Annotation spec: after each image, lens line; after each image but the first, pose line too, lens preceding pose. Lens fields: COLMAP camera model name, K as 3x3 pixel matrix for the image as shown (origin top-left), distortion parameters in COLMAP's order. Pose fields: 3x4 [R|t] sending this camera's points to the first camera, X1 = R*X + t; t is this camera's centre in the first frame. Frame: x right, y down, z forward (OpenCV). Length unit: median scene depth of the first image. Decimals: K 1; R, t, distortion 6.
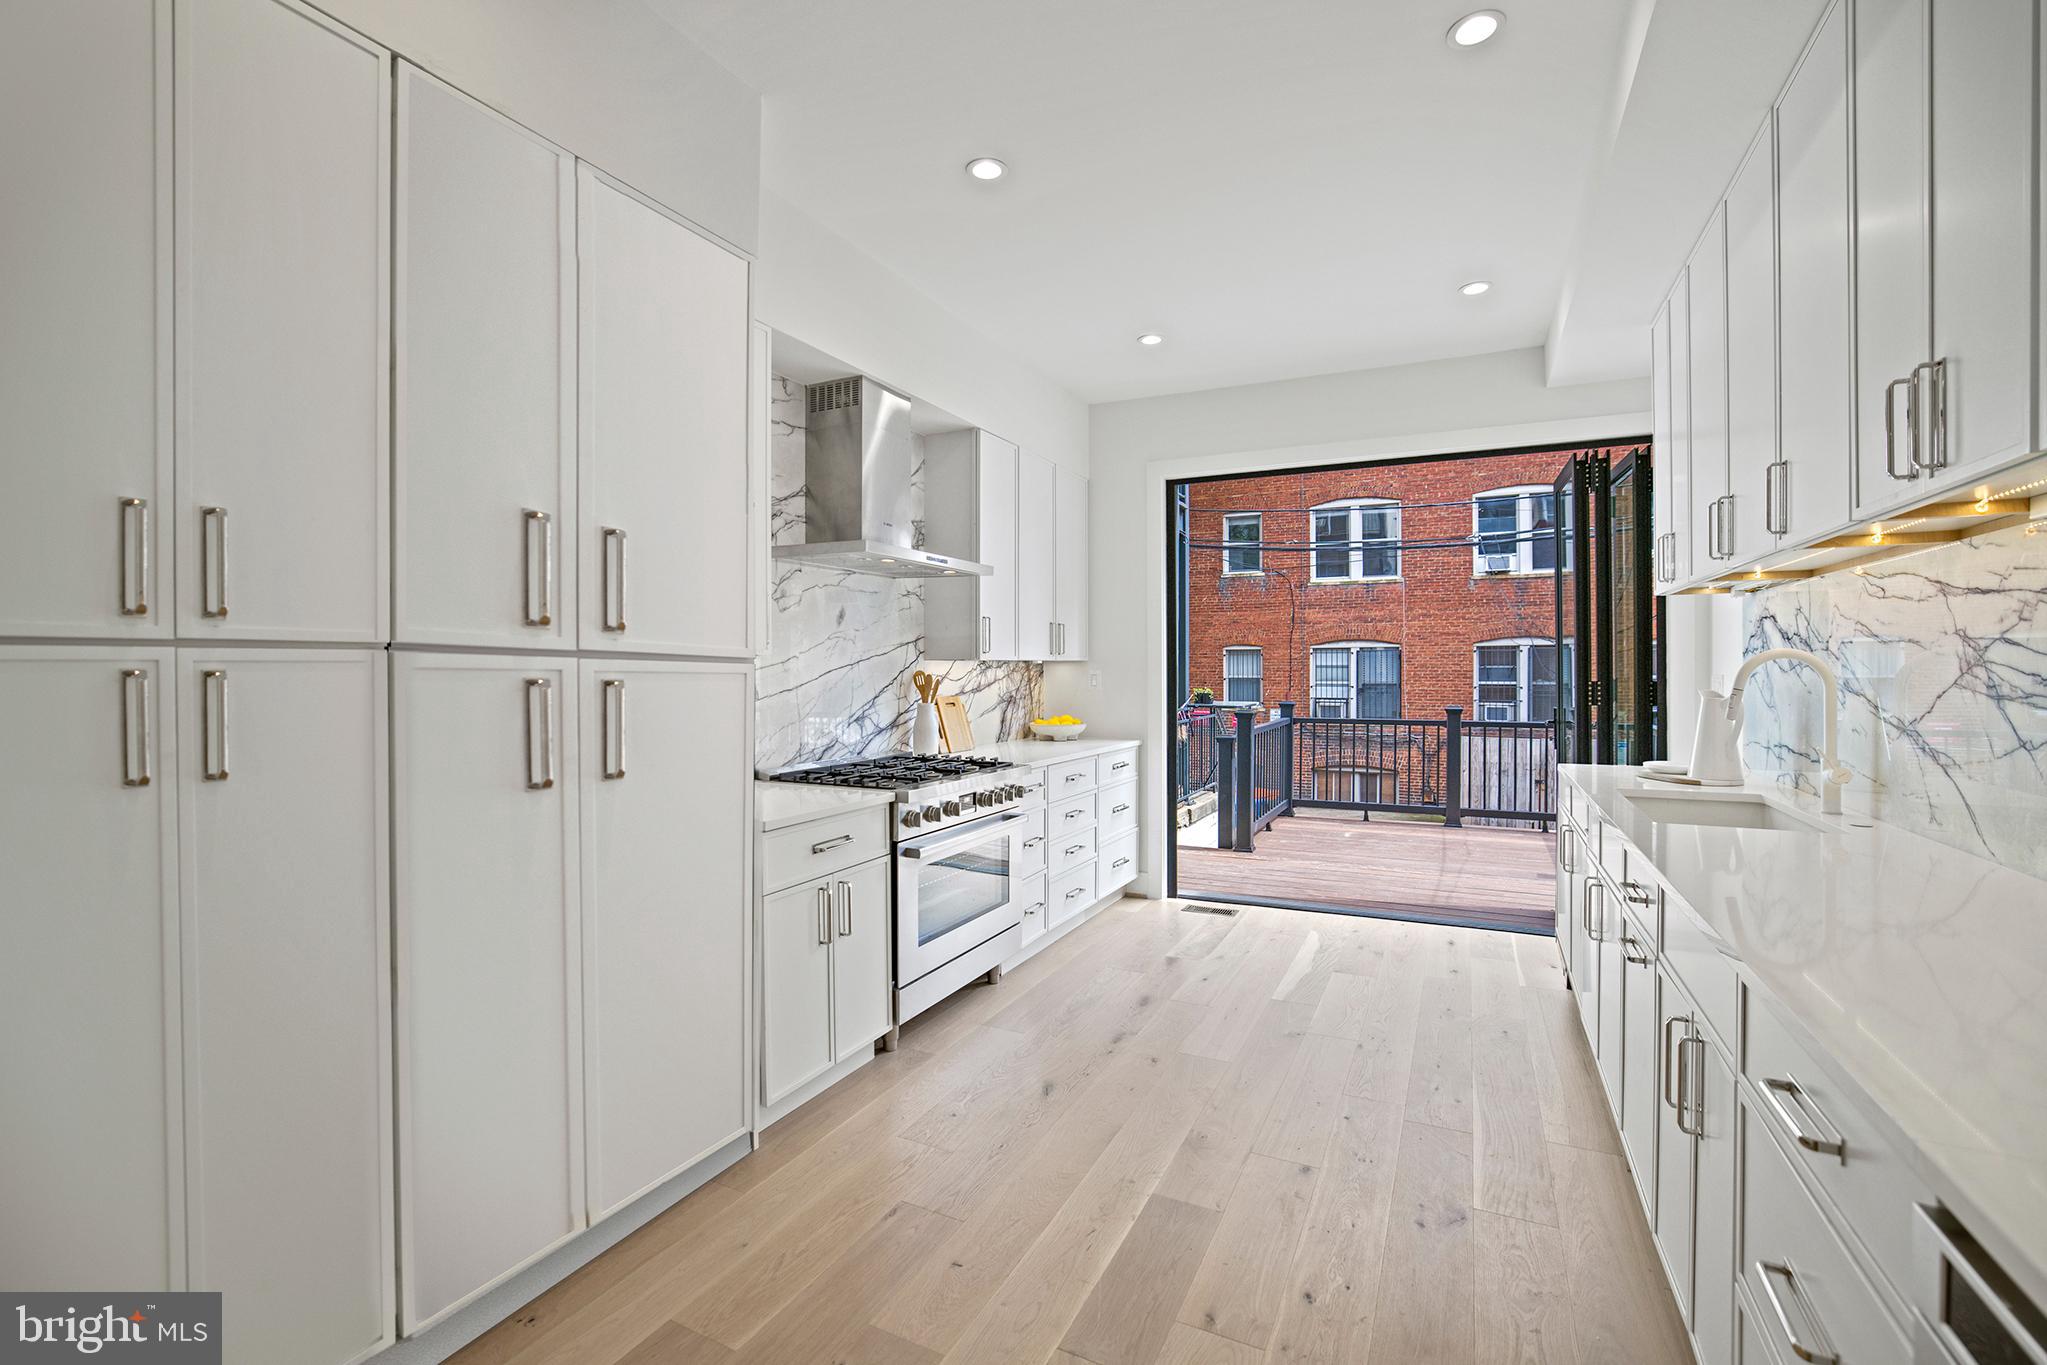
lens RADIAL K [[894.2, 0, 1015.8], [0, 894.2, 667.0], [0, 0, 1]] dist [-0.048316, 0.019380]
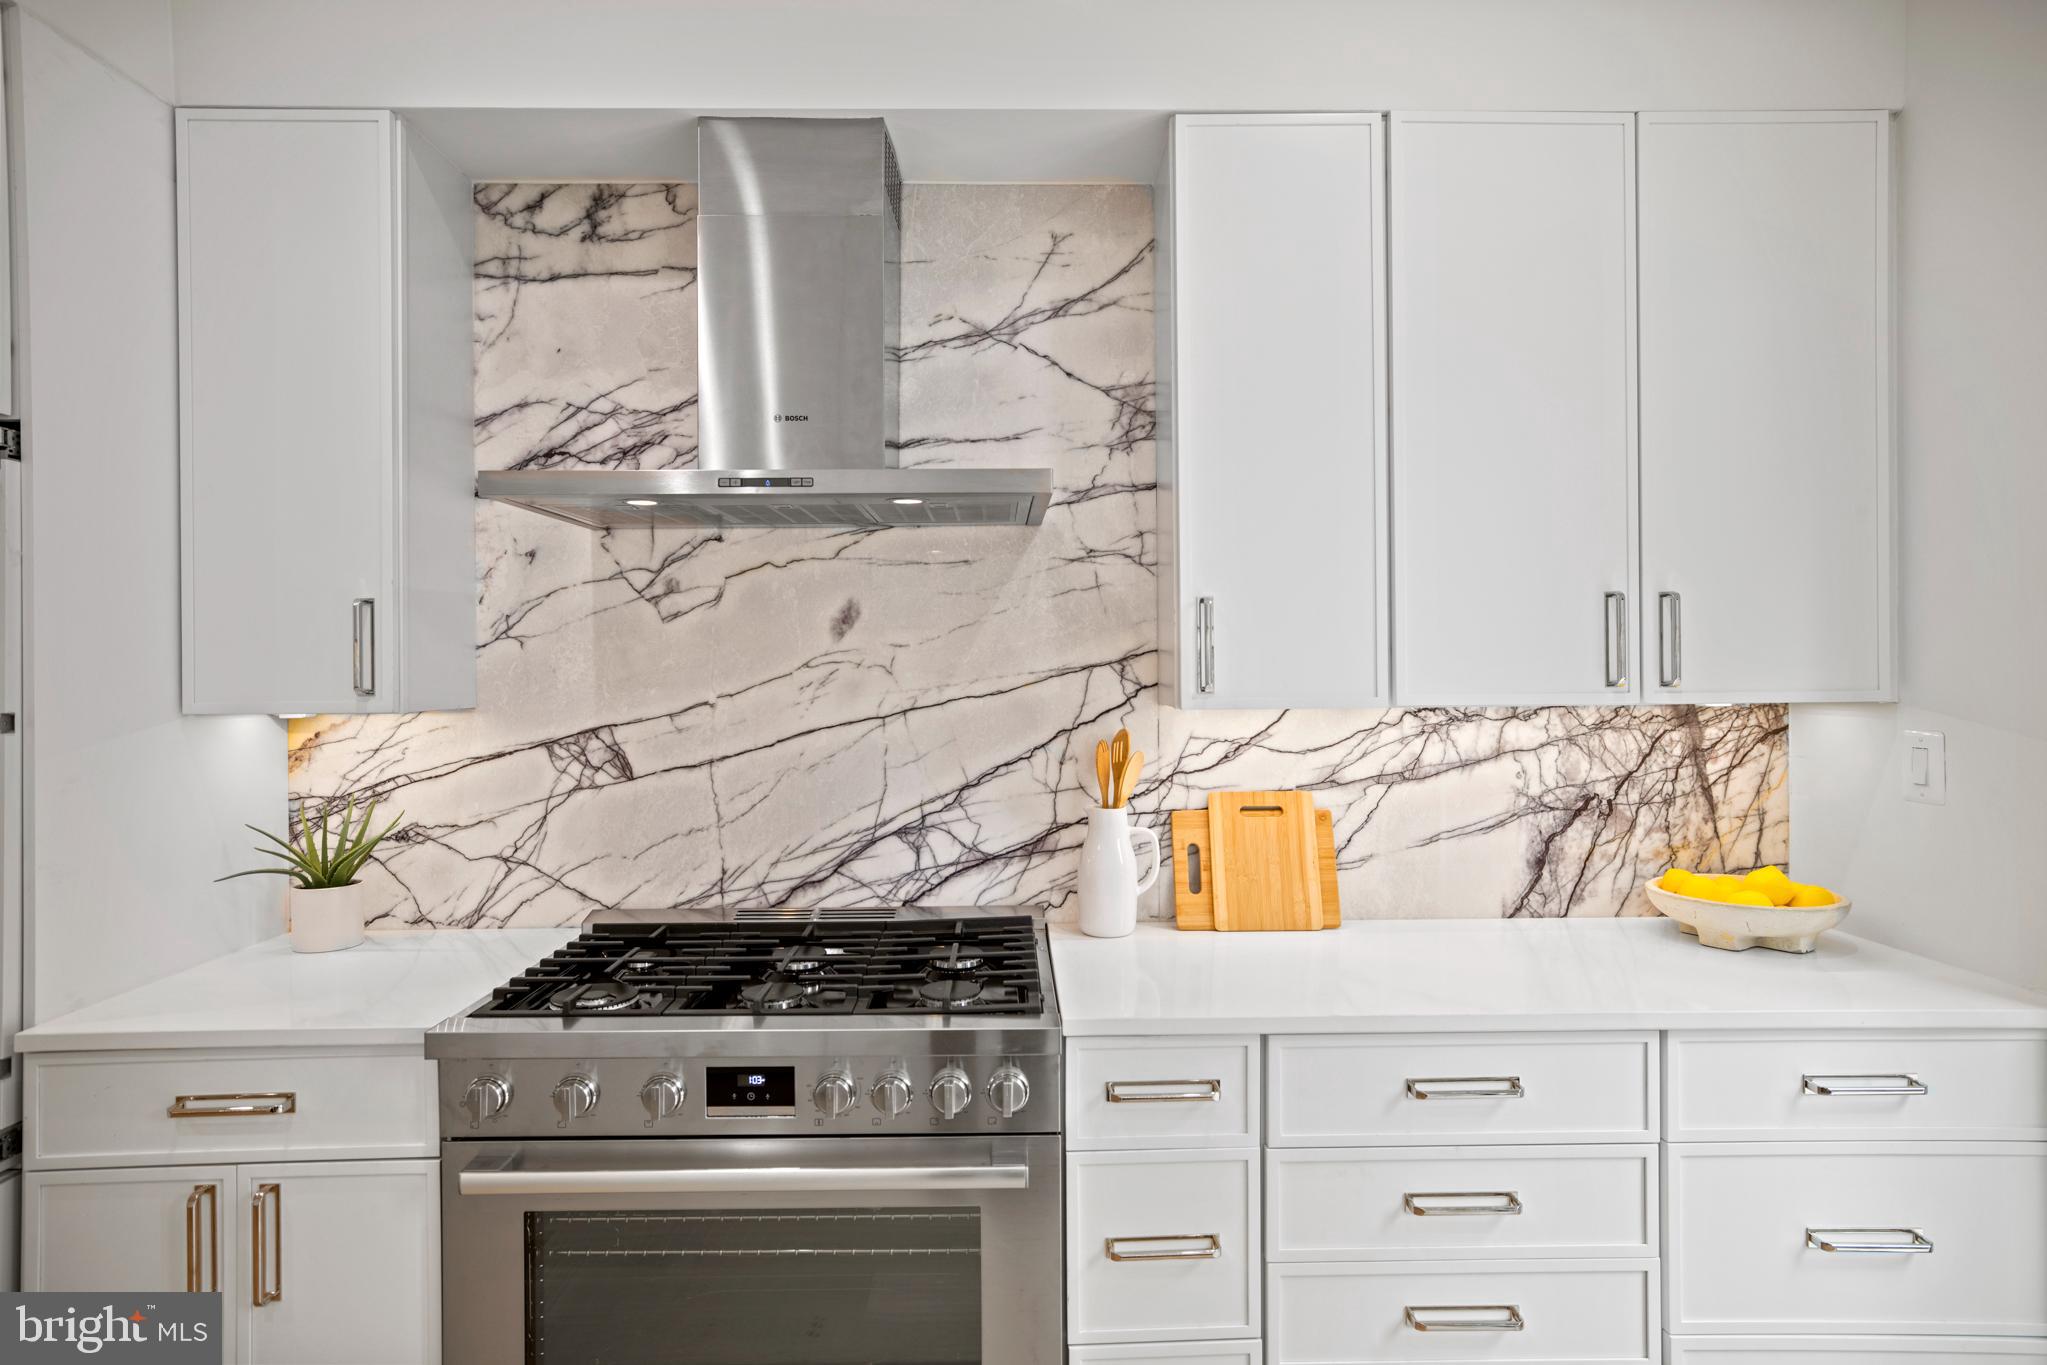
lens RADIAL K [[1126.5, 0, 1027.3], [0, 1126.5, 668.8], [0, 0, 1]] dist [-0.034202, 0.033767]
pose [[0.473341, -0.000259, -0.880879, 0.367329], [0.006384, 0.999975, 0.003136, -0.028477], [0.880856, -0.007108, 0.473331, 0.733674]]
